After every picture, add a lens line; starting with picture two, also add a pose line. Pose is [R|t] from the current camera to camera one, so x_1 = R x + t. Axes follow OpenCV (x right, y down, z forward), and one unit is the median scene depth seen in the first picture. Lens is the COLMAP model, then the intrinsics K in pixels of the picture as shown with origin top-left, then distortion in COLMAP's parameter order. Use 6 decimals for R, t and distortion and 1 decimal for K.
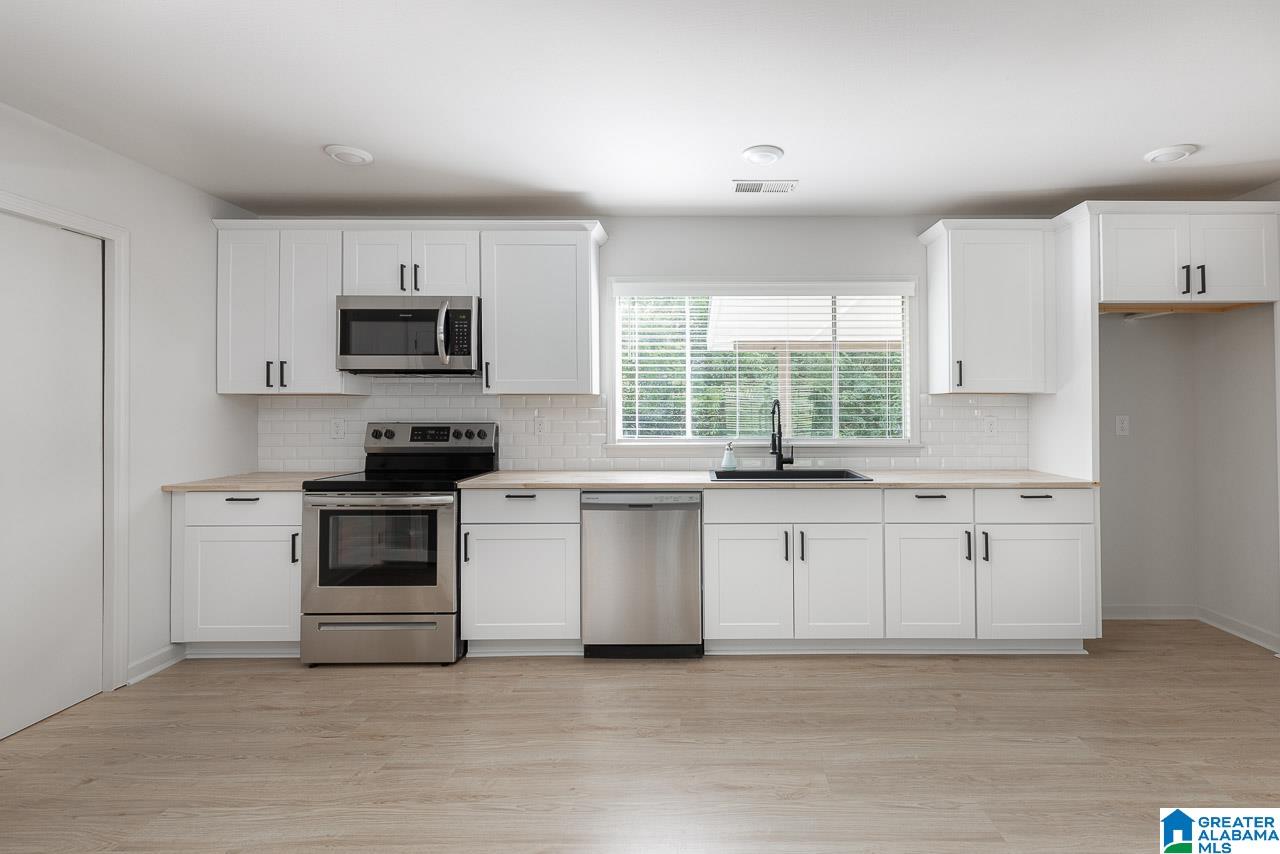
lens RADIAL K [[628.7, 0, 699.9], [0, 628.7, 392.3], [0, 0, 1]] dist [0.002585, -0.000621]
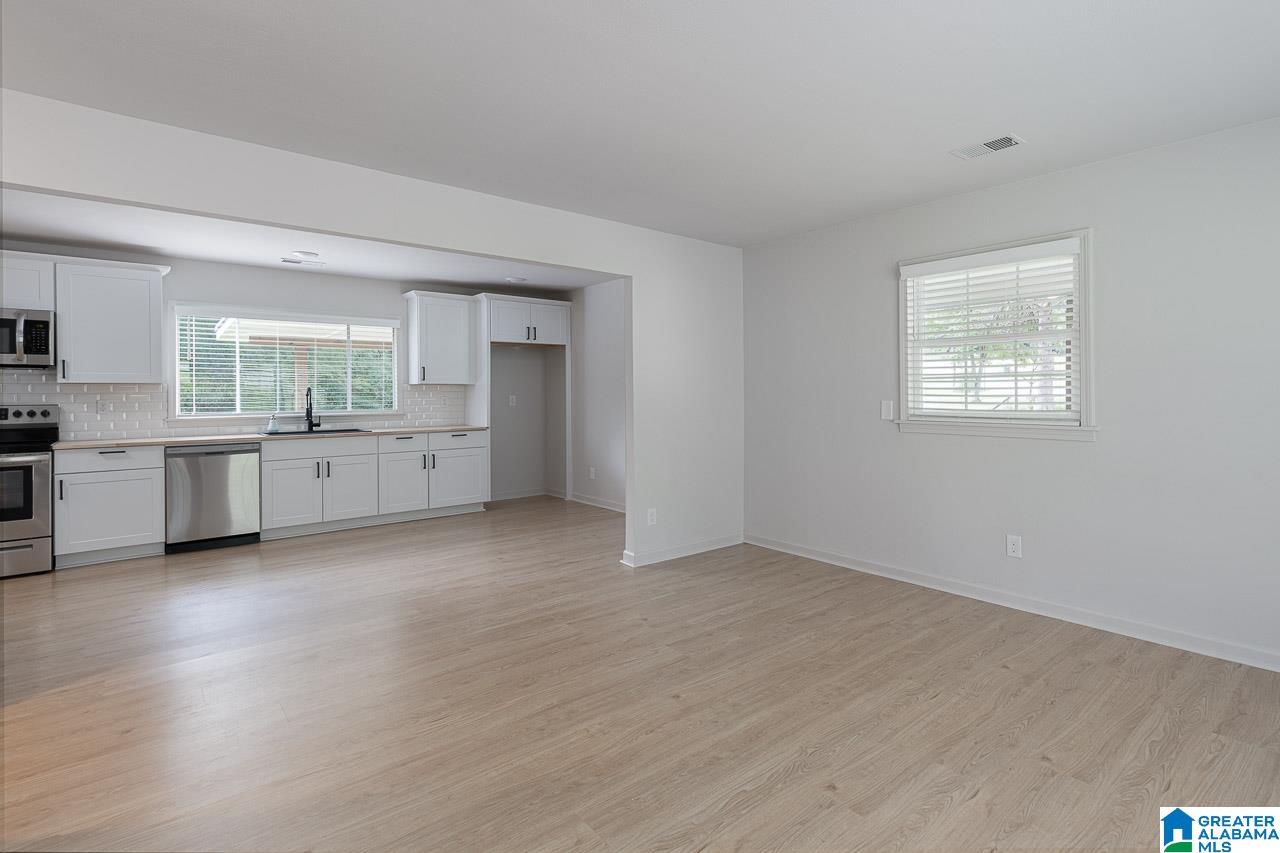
lens RADIAL K [[628.7, 0, 699.9], [0, 628.7, 391.8], [0, 0, 1]] dist [0.002585, -0.000621]
pose [[0.750891, -0.003096, 0.660419, -0.207644], [-0.011287, 0.999783, 0.017520, -0.018022], [-0.660329, -0.020610, 0.750693, -0.957618]]
